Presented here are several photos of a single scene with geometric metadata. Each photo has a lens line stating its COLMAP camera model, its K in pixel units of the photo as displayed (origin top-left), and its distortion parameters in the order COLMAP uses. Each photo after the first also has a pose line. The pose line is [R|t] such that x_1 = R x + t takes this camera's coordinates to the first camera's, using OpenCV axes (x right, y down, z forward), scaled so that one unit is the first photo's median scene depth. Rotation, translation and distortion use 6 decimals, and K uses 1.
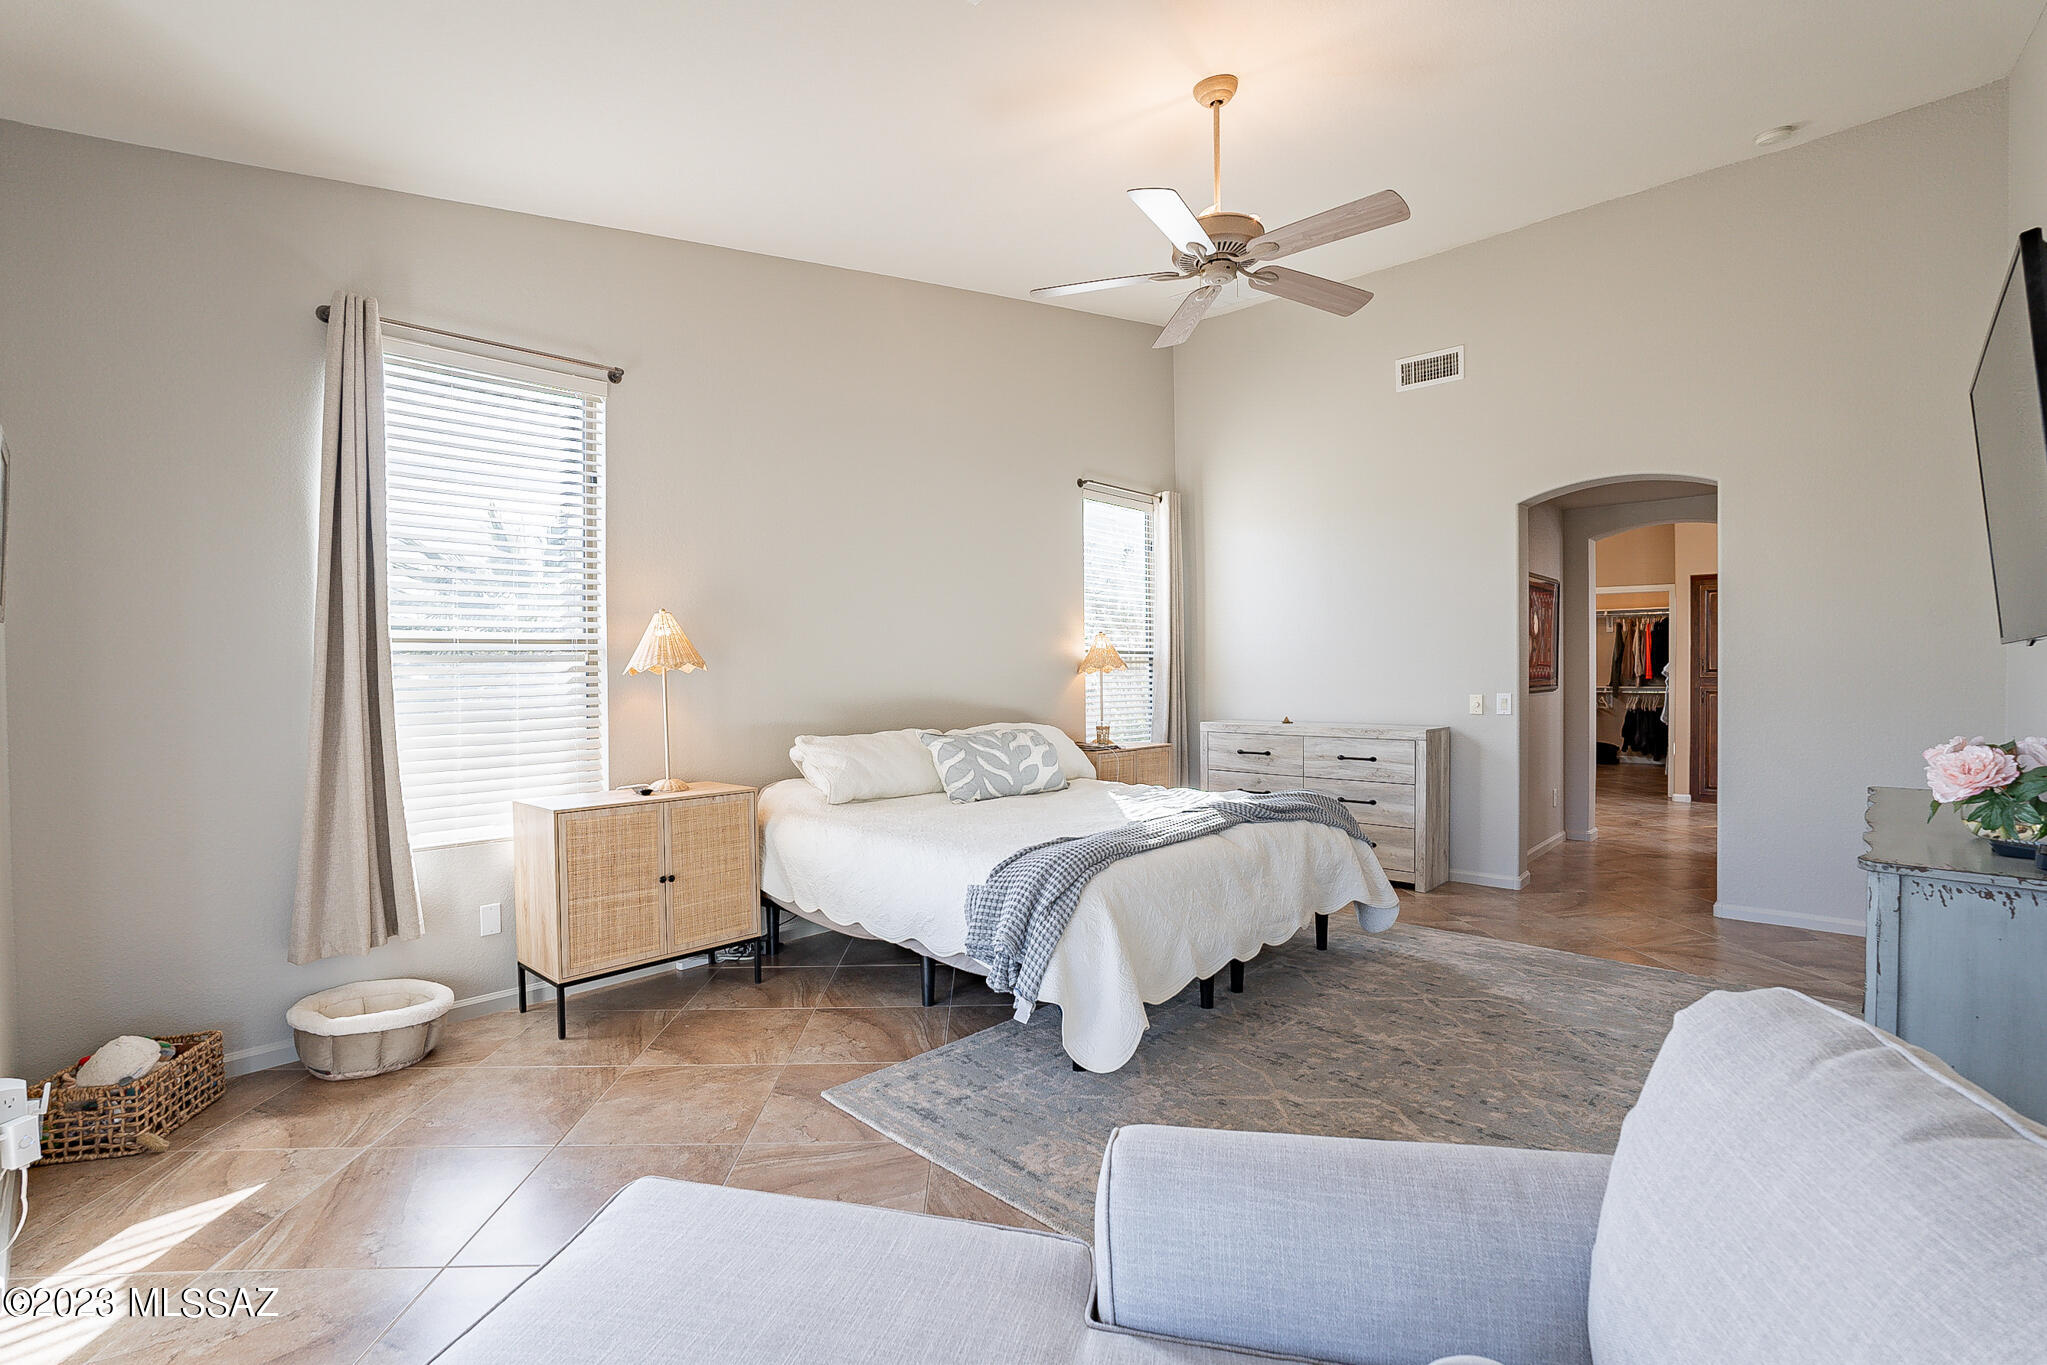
lens RADIAL K [[945.7, 0, 1023.5], [0, 945.7, 682.5], [0, 0, 1]] dist [-0.059356, 0.017231]
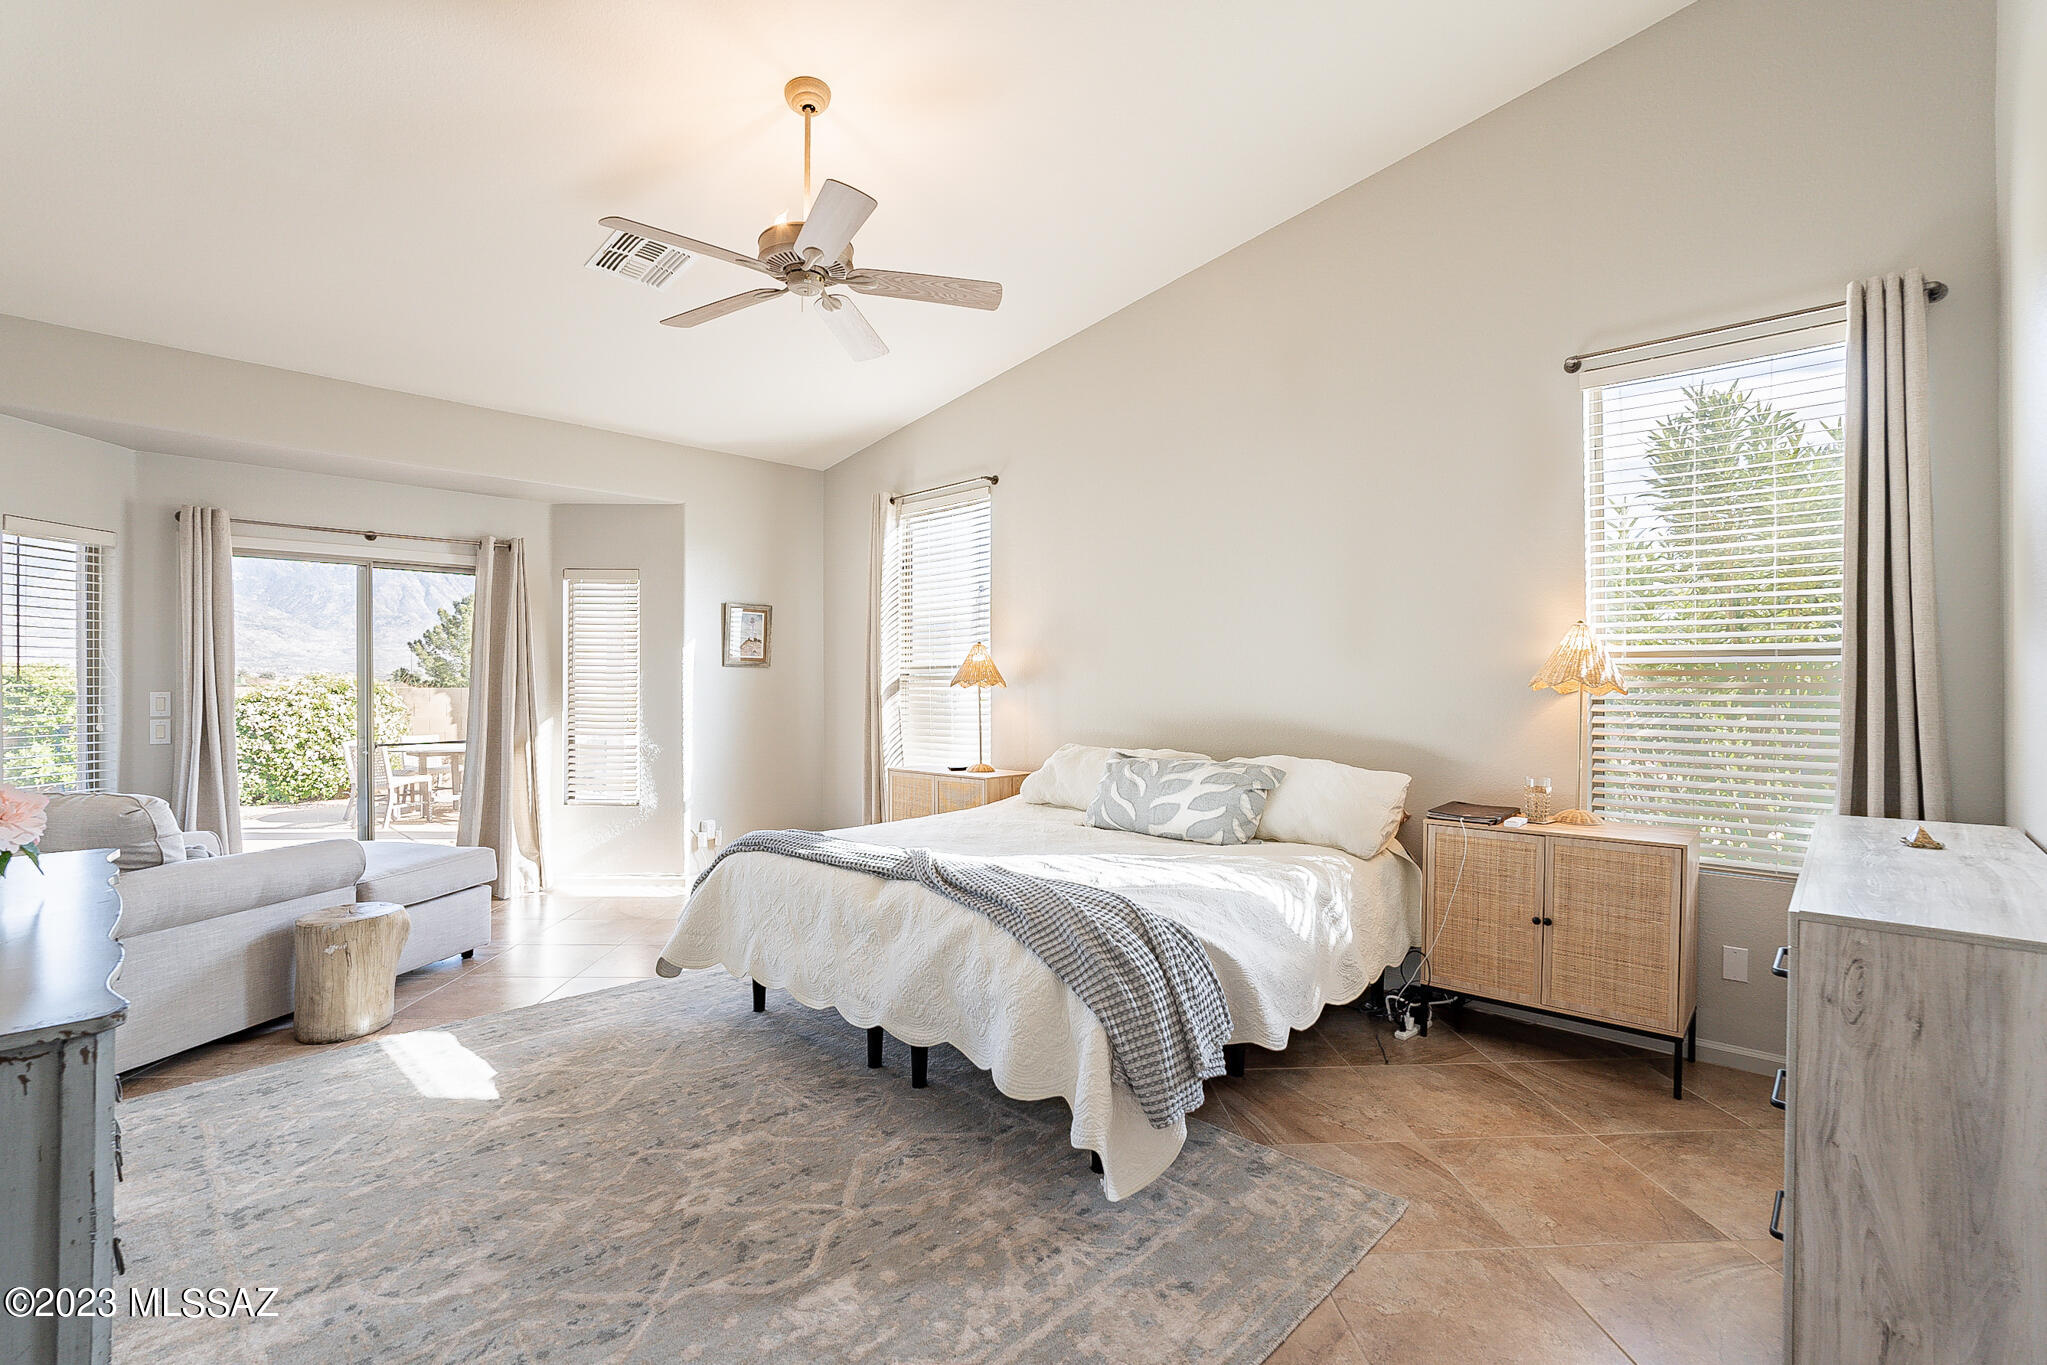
lens RADIAL K [[945.7, 0, 1023.5], [0, 945.7, 682.5], [0, 0, 1]] dist [-0.059356, 0.017231]
pose [[-0.024616, 0.005957, -0.999679, 1.049770], [-0.012126, 0.999907, 0.006257, -0.027717], [0.999623, 0.012276, -0.024542, 1.120001]]
